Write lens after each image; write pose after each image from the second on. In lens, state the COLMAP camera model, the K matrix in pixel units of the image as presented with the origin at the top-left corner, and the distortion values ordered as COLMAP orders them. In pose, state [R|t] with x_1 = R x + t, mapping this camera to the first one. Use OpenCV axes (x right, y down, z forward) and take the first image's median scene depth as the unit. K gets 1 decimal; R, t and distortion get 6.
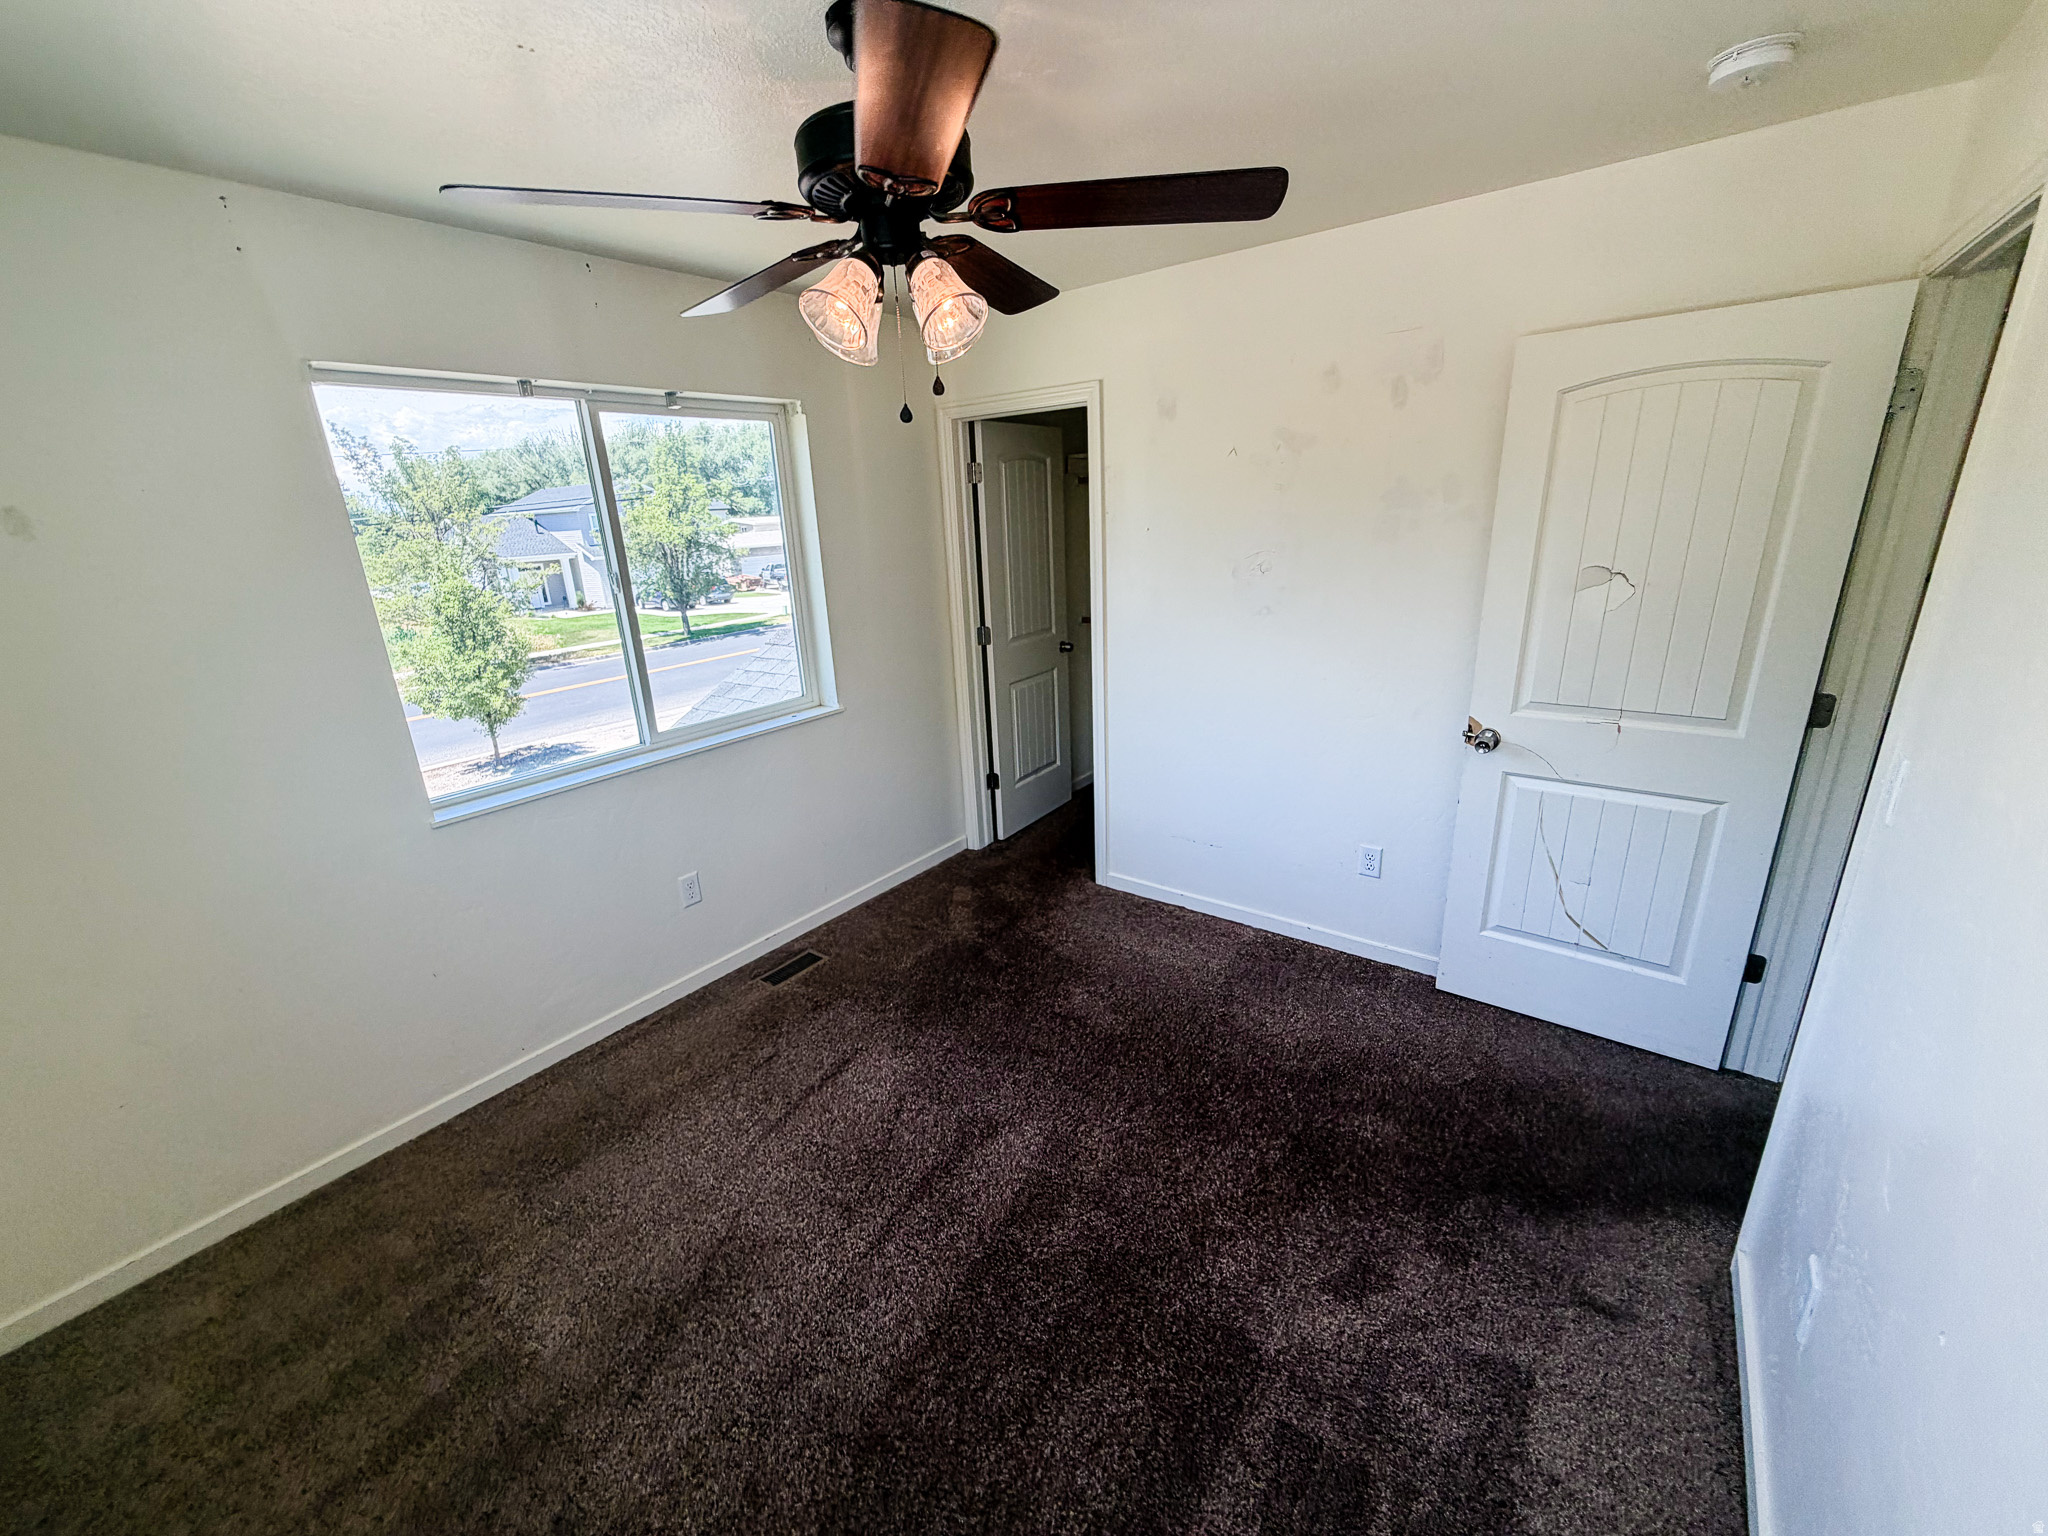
lens RADIAL K [[816.1, 0, 1017.6], [0, 816.1, 770.8], [0, 0, 1]] dist [-0.001147, -0.000345]
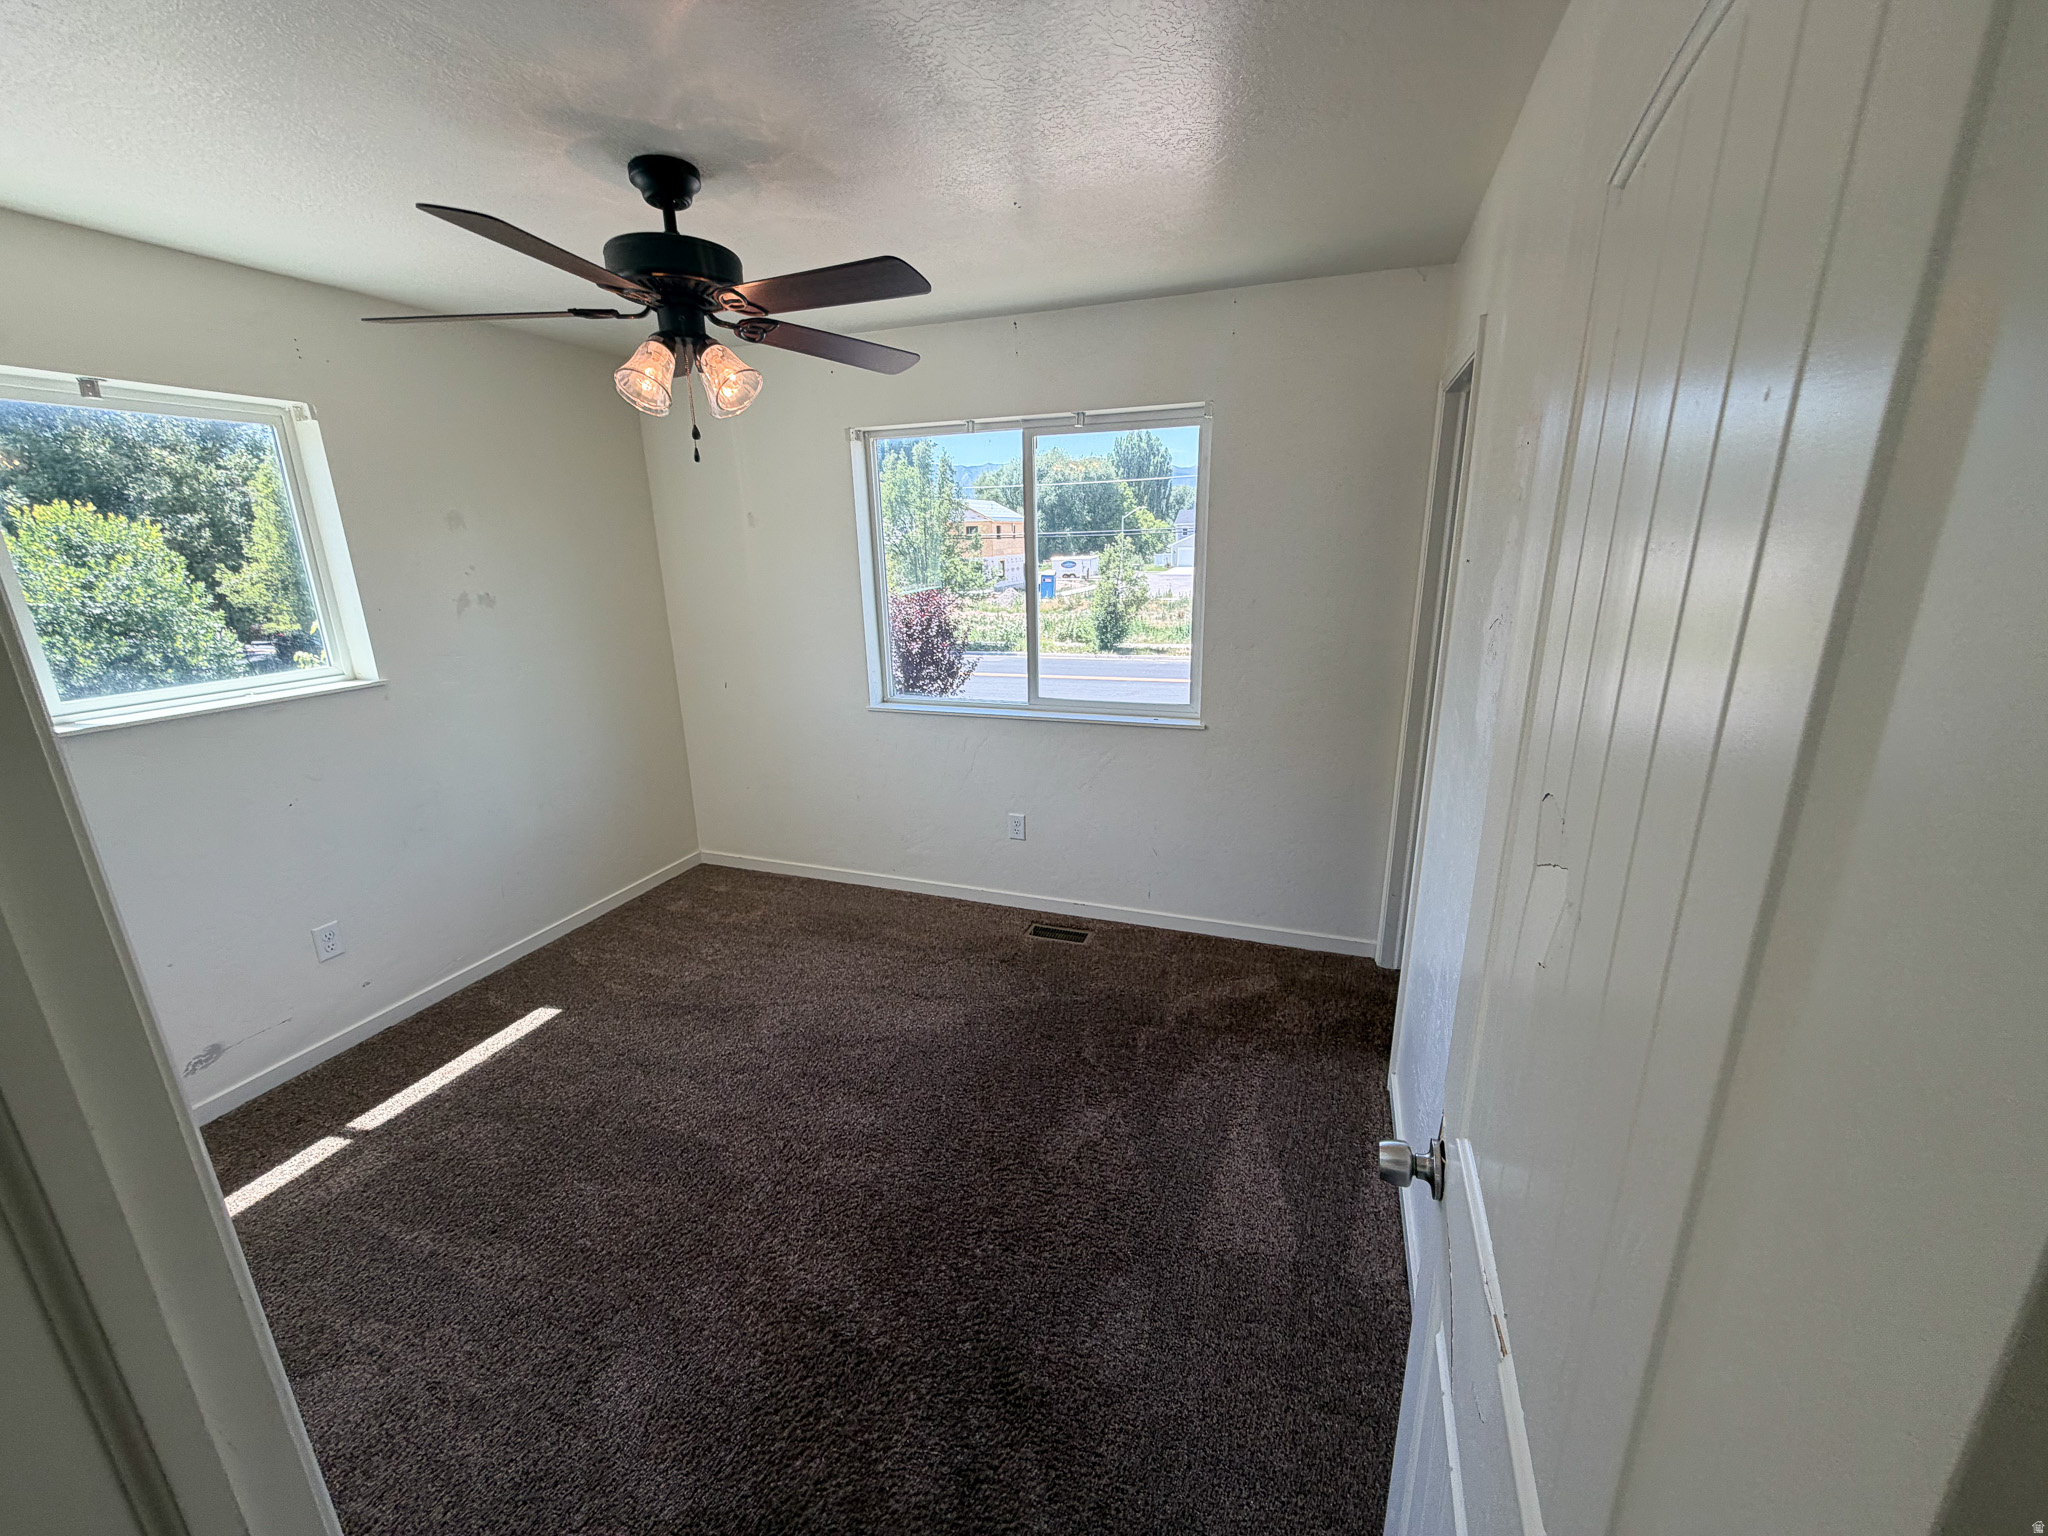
lens RADIAL K [[816.1, 0, 1017.6], [0, 816.1, 770.8], [0, 0, 1]] dist [-0.001147, -0.000345]
pose [[0.299515, 0.303579, -0.904506, 0.652456], [-0.290445, 0.932044, 0.216645, -0.189287], [0.908808, 0.197820, 0.367335, 0.523465]]
